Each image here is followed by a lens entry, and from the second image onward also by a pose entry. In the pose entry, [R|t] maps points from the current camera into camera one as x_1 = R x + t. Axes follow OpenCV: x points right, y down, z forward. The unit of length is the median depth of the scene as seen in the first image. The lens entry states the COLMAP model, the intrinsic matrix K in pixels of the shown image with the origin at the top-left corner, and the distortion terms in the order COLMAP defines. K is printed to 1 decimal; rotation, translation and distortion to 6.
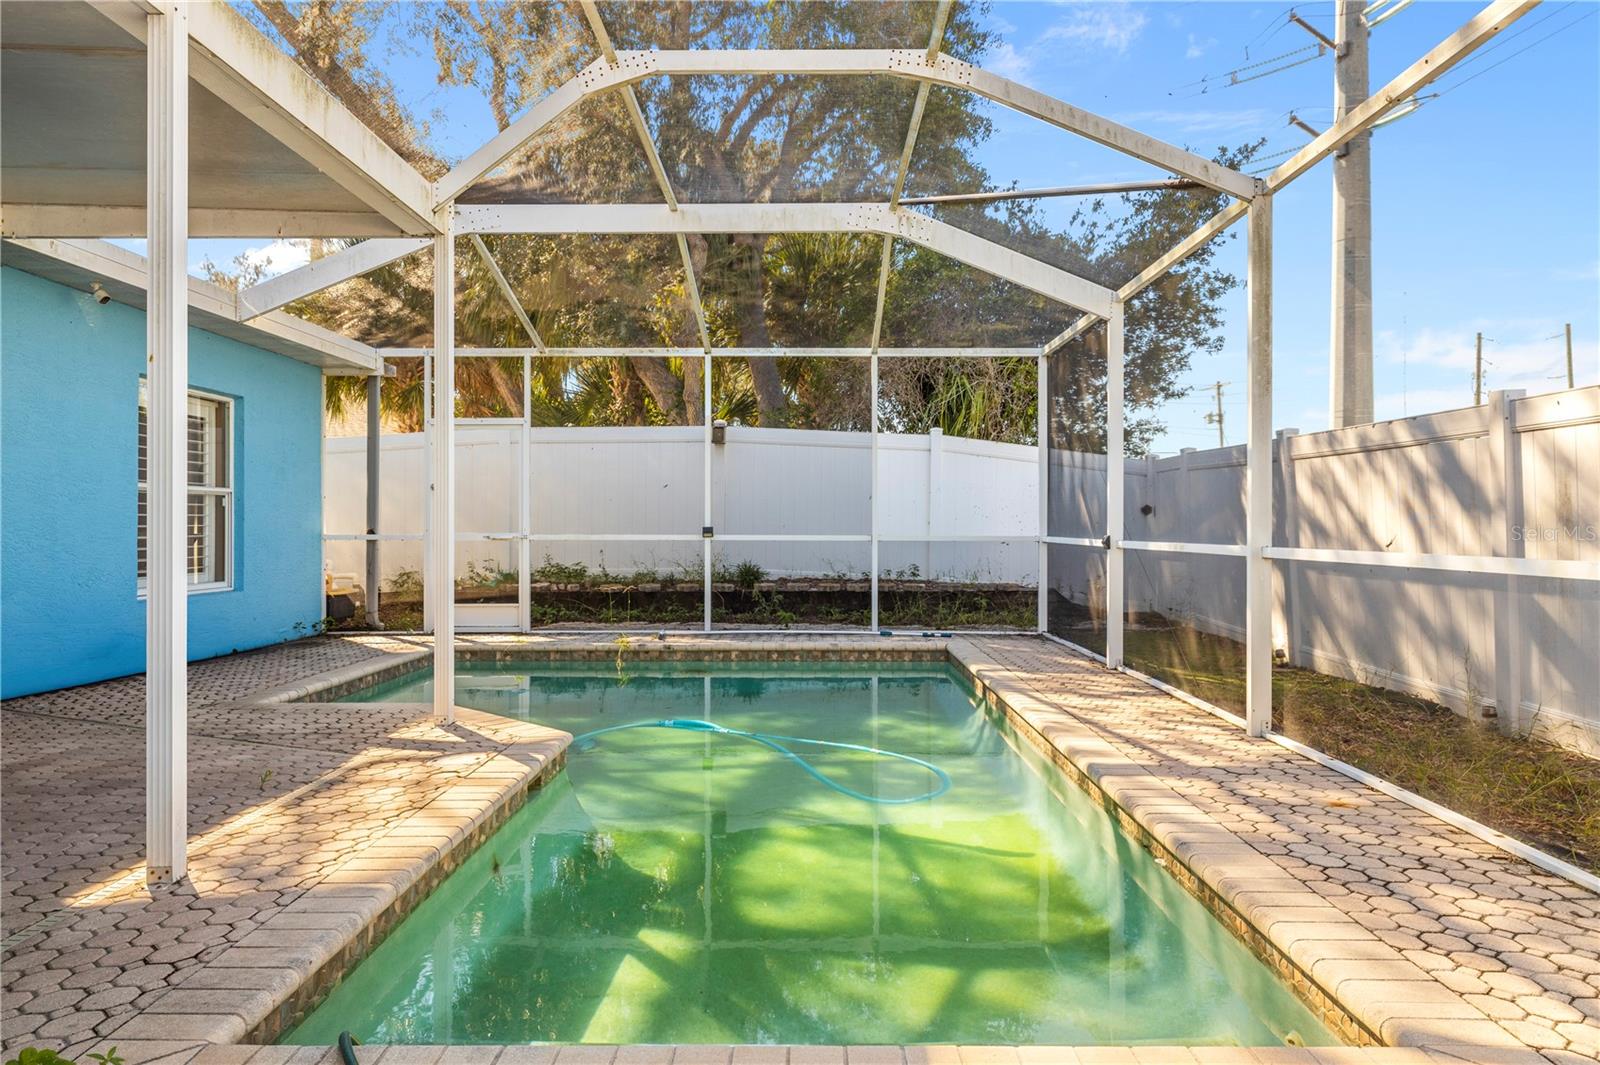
lens RADIAL K [[1025.4, 0, 794.5], [0, 1025.4, 530.6], [0, 0, 1]] dist [0.006753, 0.000233]
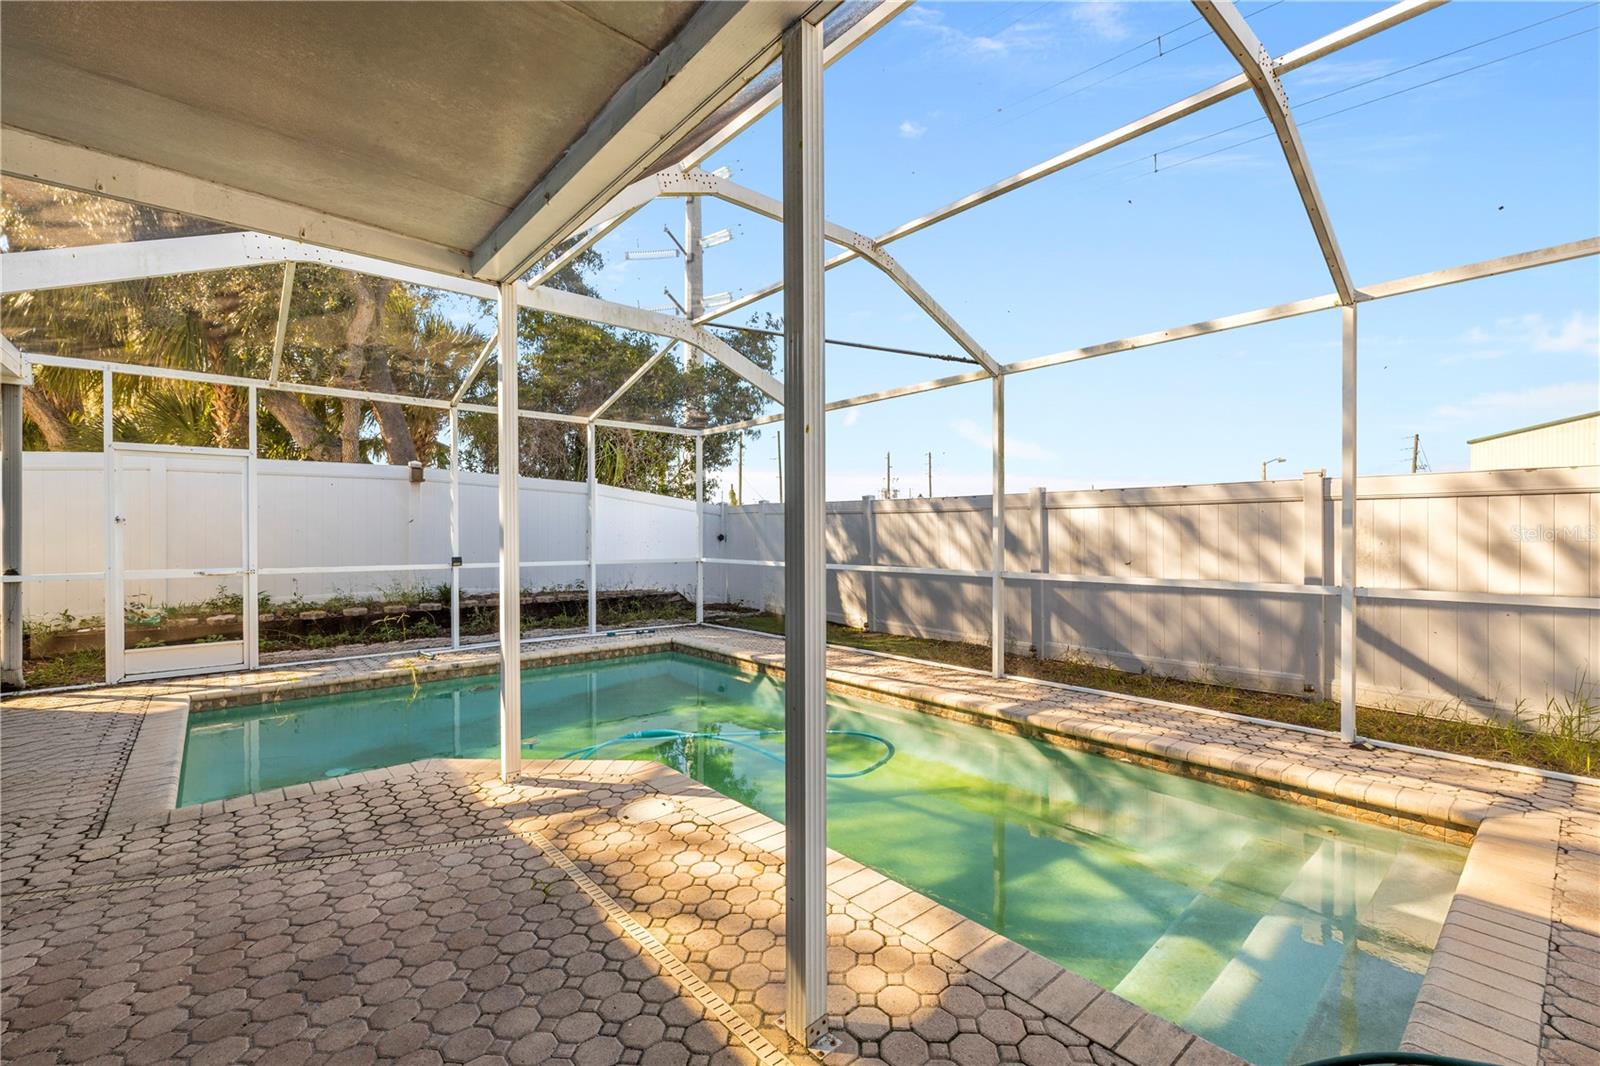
lens RADIAL K [[680.7, 0, 801.9], [0, 680.7, 533.9], [0, 0, 1]] dist [0.003650, 0.000646]
pose [[0.753850, -0.000837, 0.657046, -0.329193], [0.005006, 0.999977, -0.004471, -0.027011], [-0.657028, 0.006660, 0.753837, 0.181765]]
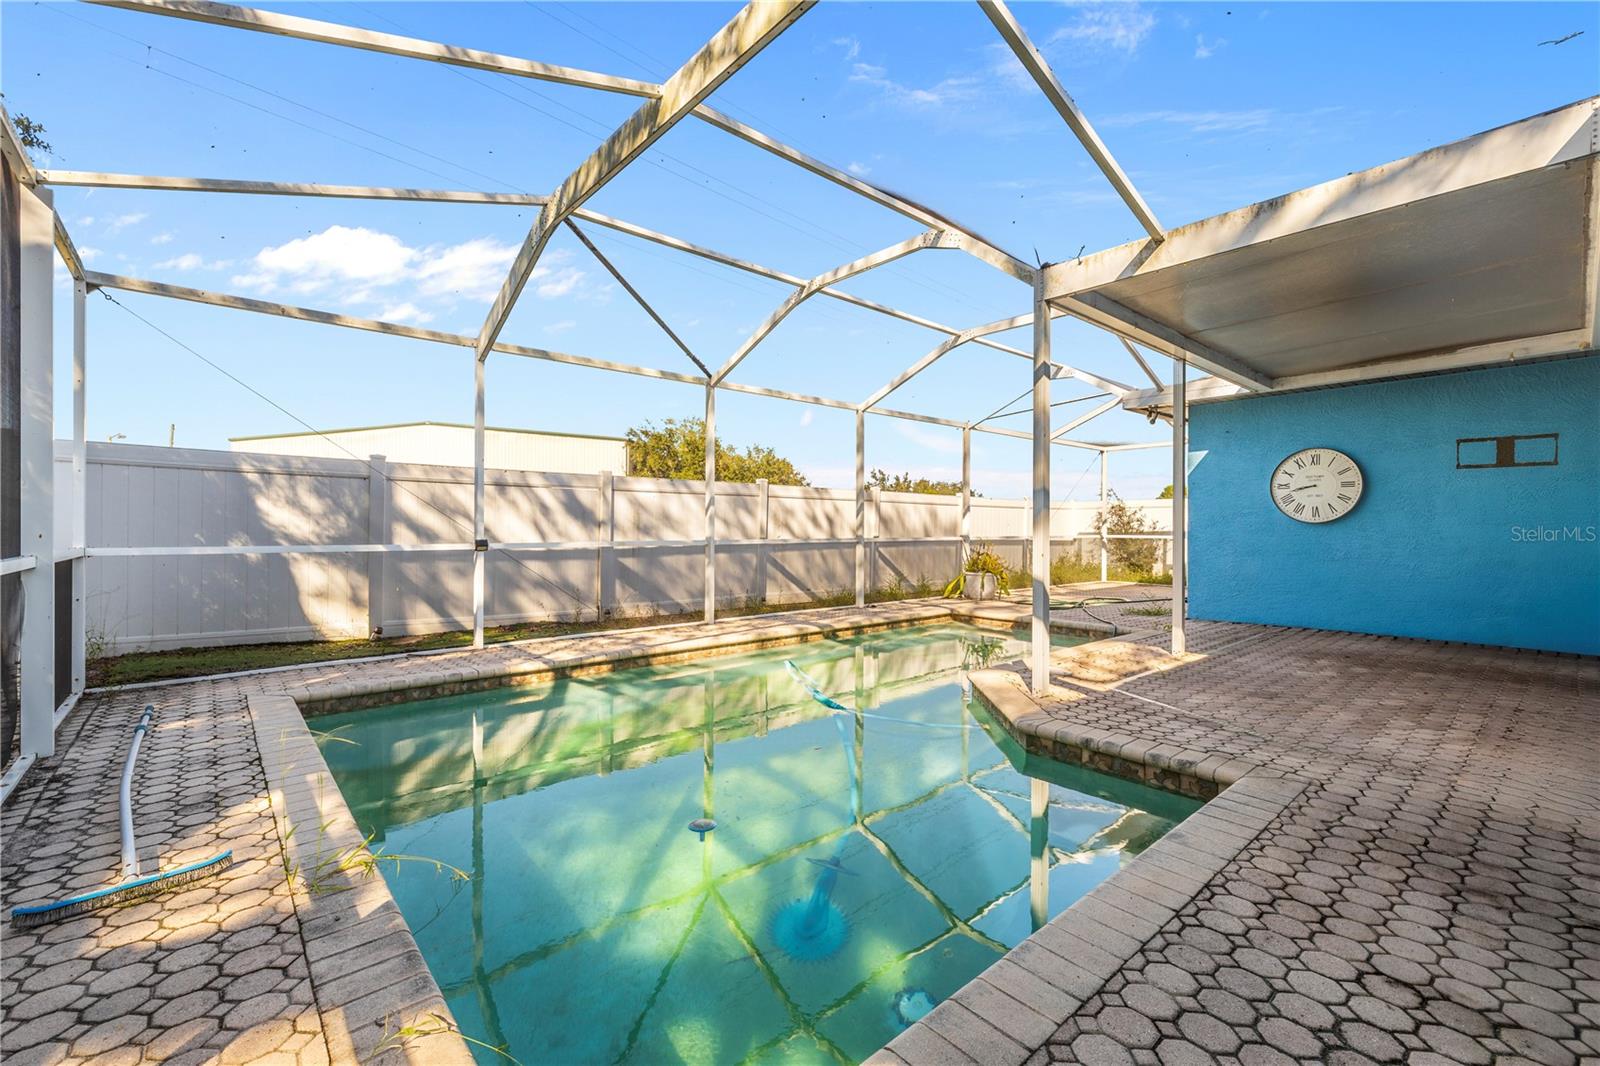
lens RADIAL K [[680.7, 0, 796.2], [0, 680.7, 523.0], [0, 0, 1]] dist [0.003650, 0.000646]
pose [[-0.658007, 0.000211, 0.753012, -0.448217], [0.004128, 0.999986, 0.003327, -0.014079], [-0.753001, 0.005298, -0.657999, 1.027005]]
